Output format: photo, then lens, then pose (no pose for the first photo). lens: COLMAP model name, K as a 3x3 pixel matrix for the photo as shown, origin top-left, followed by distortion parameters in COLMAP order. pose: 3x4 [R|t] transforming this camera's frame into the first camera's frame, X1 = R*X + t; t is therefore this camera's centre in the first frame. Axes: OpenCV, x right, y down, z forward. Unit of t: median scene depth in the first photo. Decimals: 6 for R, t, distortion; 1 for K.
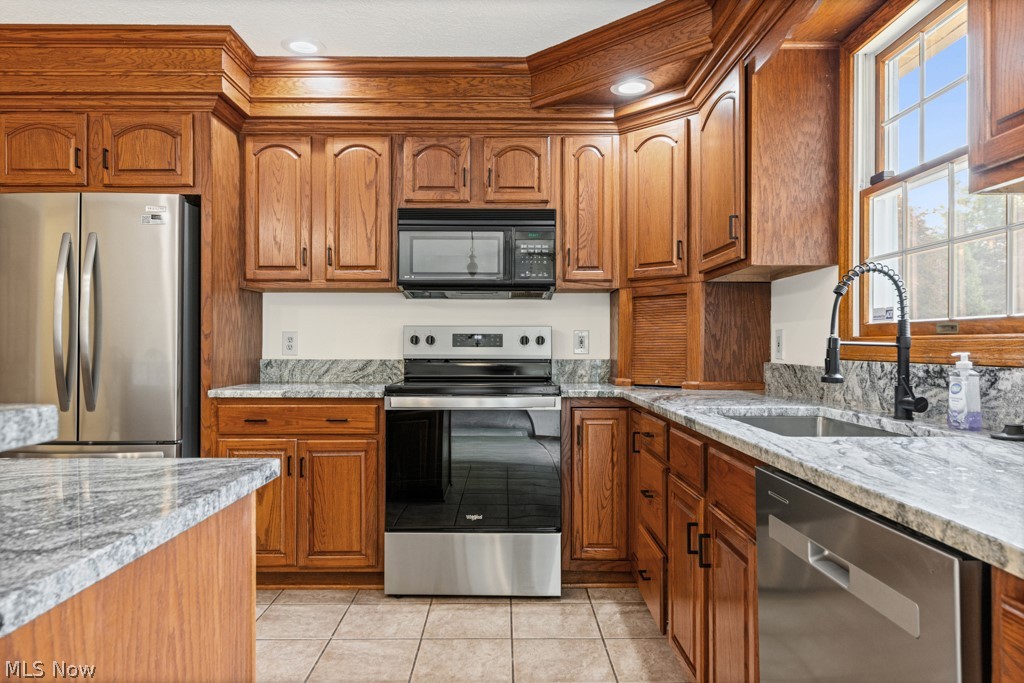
lens RADIAL K [[673.2, 0, 505.9], [0, 673.2, 344.3], [0, 0, 1]] dist [0.004044, -0.009522]
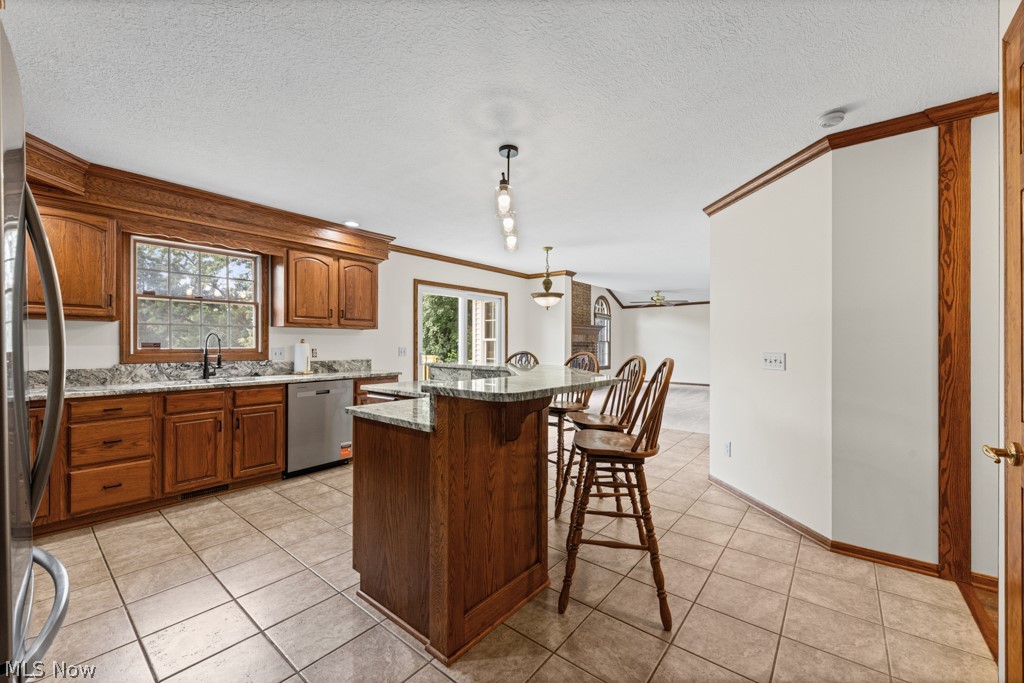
lens RADIAL K [[402.3, 0, 513.4], [0, 402.3, 344.1], [0, 0, 1]] dist [0.006252, -0.002848]
pose [[-0.774167, -0.003286, 0.632973, -1.082110], [-0.003674, 0.999993, 0.000697, -0.039673], [-0.632970, -0.001786, -0.774174, 0.945030]]
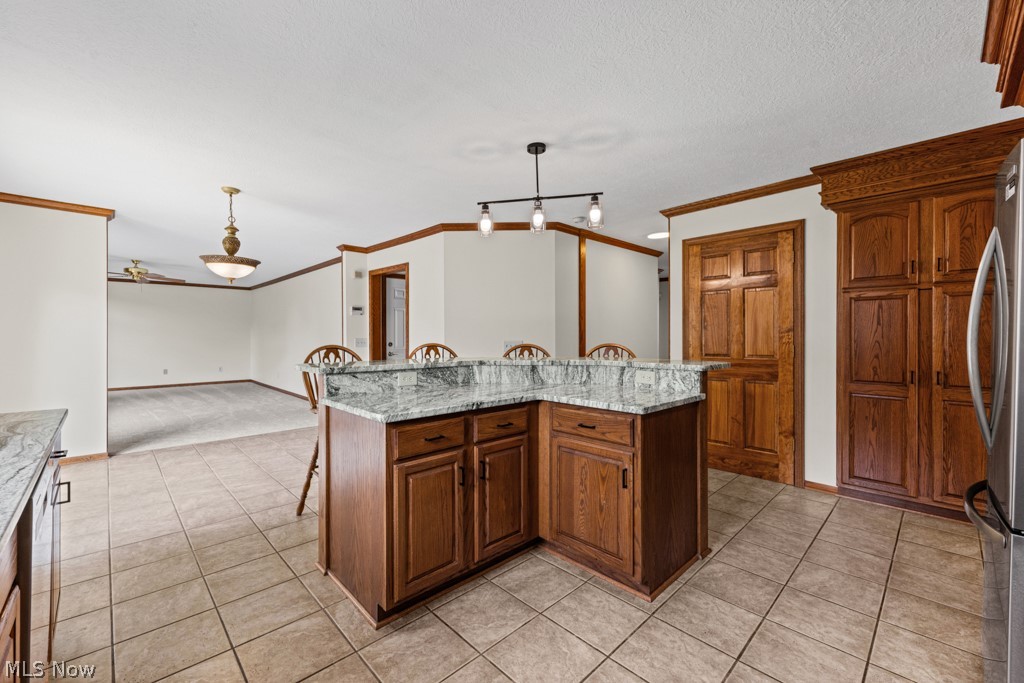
lens RADIAL K [[415.7, 0, 502.1], [0, 415.7, 336.8], [0, 0, 1]] dist [0.002180, -0.000125]
pose [[-0.729370, 0.001318, -0.684118, 0.125355], [-0.000831, 0.999996, 0.002813, -0.037349], [0.684119, 0.002620, -0.729366, 0.905401]]
